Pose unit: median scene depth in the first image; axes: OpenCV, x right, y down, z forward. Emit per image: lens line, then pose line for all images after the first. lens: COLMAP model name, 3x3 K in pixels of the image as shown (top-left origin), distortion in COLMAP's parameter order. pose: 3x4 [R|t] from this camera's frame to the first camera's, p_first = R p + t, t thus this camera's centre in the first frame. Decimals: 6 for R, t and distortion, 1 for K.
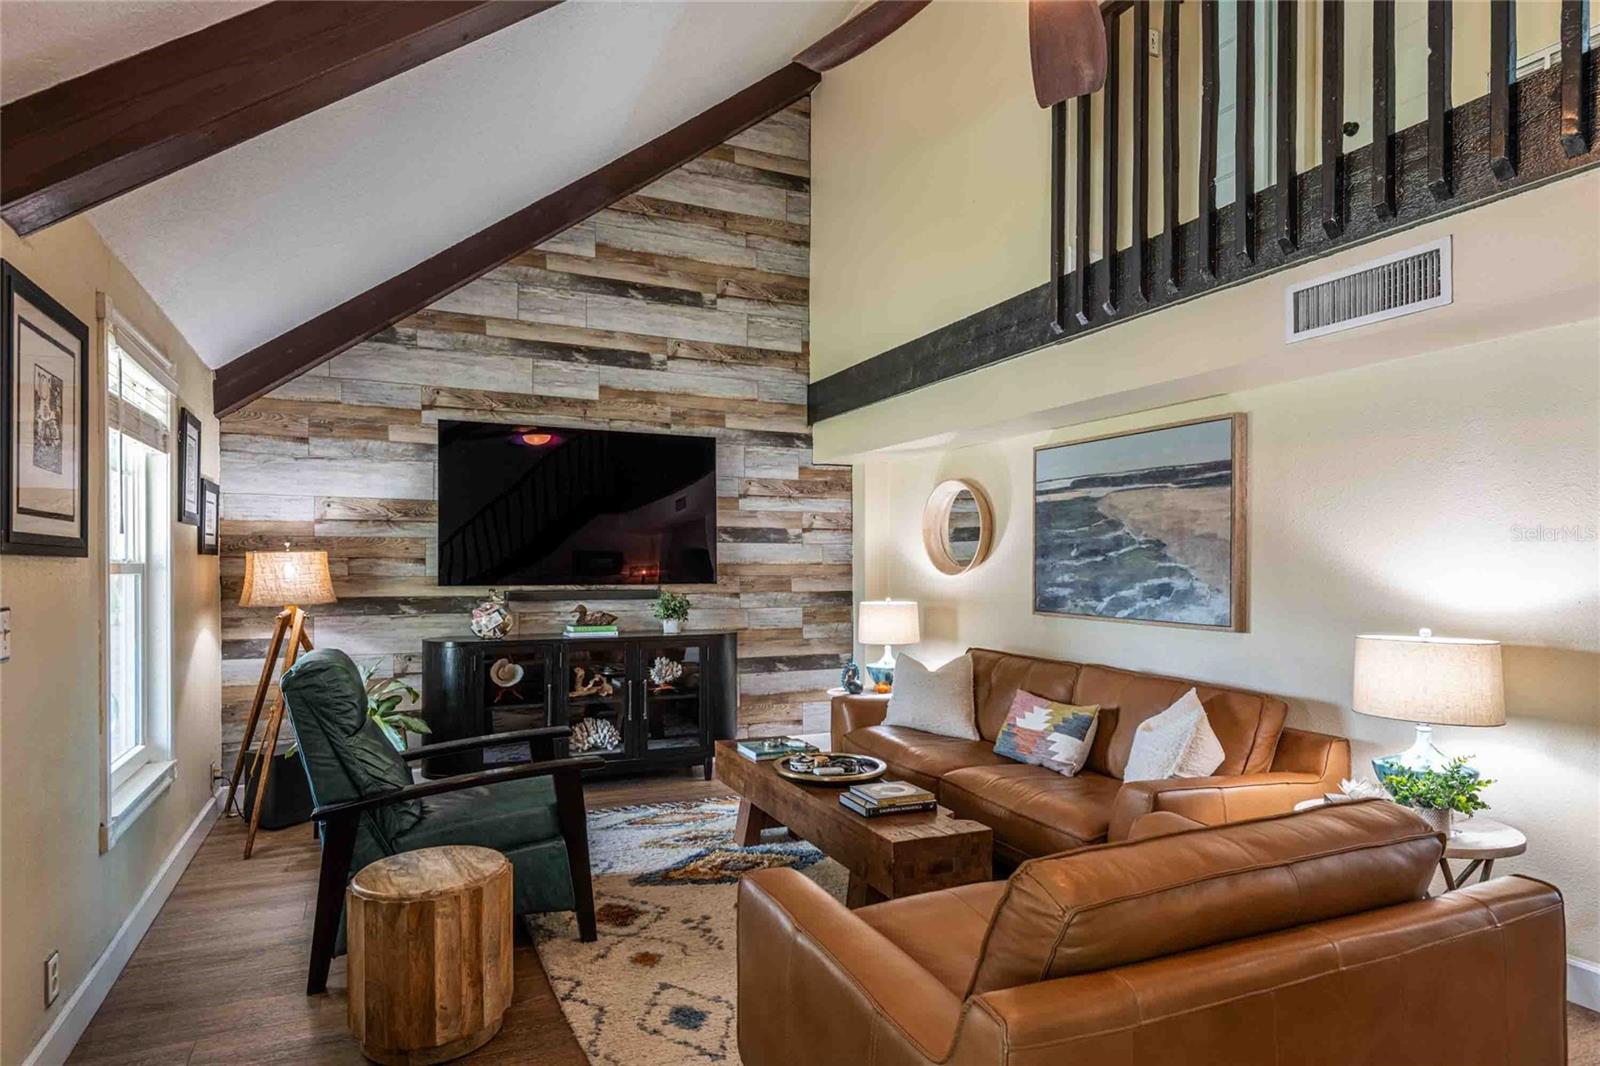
lens RADIAL K [[910.2, 0, 802.1], [0, 910.2, 561.0], [0, 0, 1]] dist [0.027761, 0.000089]
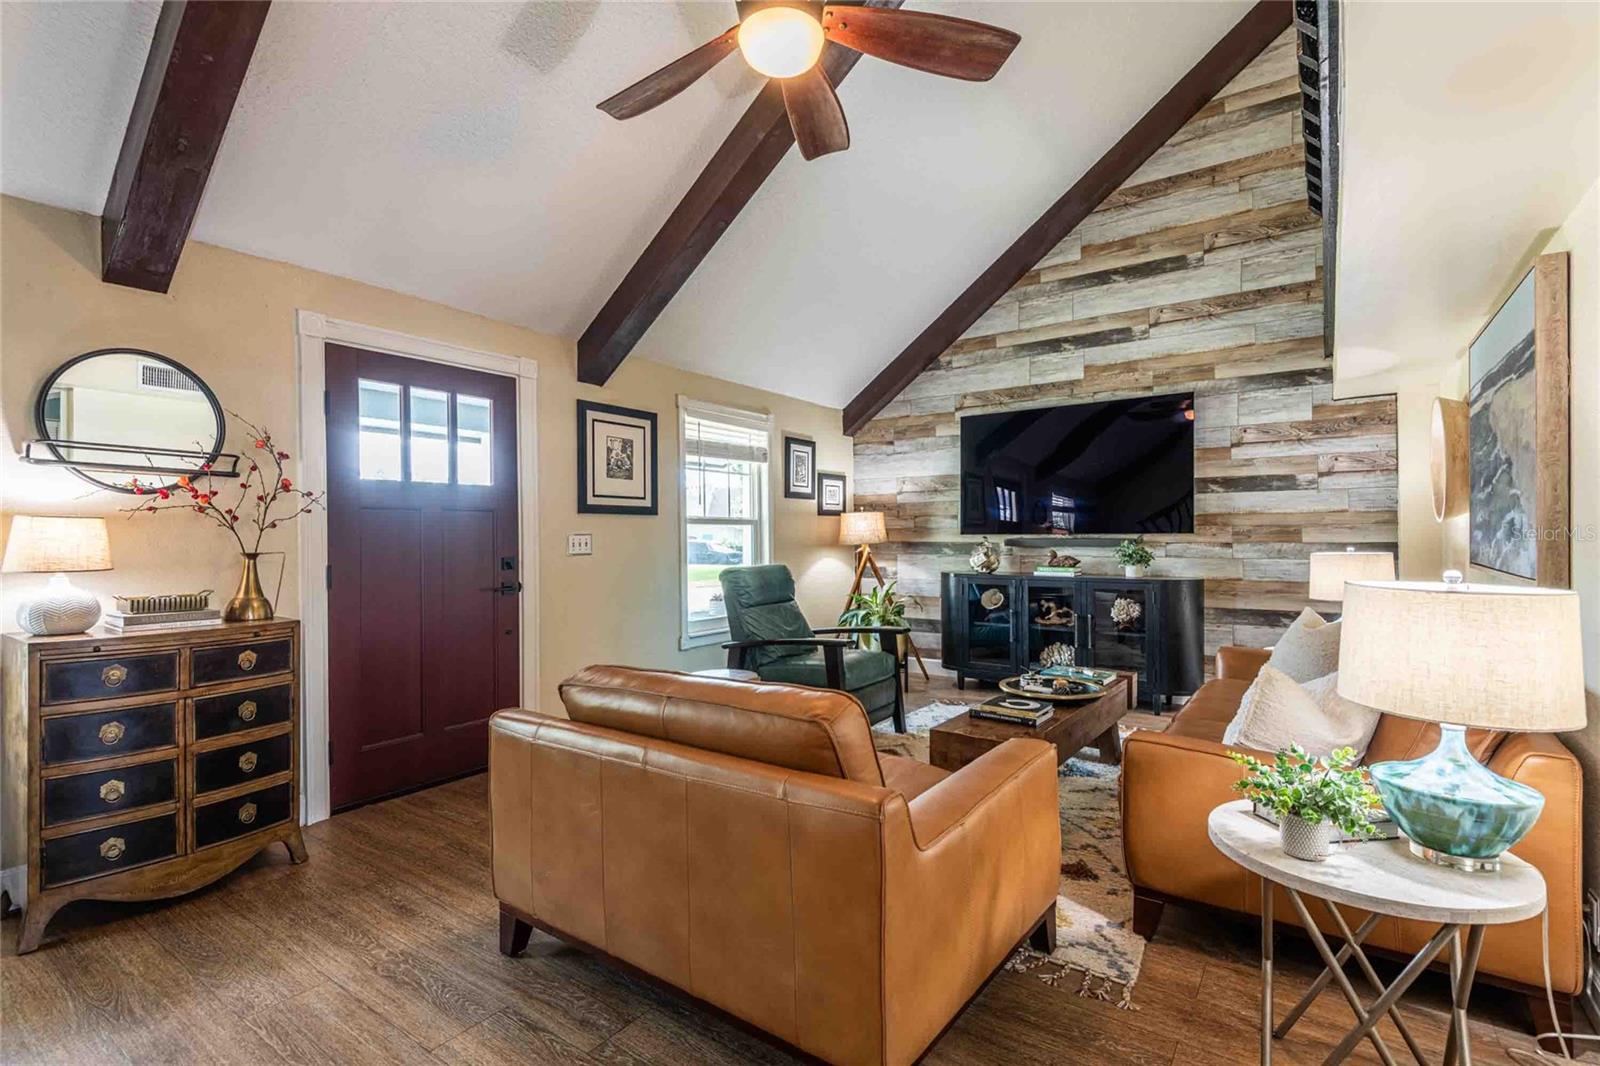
lens RADIAL K [[742.0, 0, 759.5], [0, 742.0, 538.9], [0, 0, 1]] dist [-0.002064, -0.000681]
pose [[0.456560, 0.001347, -0.889691, 0.439444], [0.011703, 0.999903, 0.007519, 0.019582], [0.889615, -0.013845, 0.456501, 0.181977]]
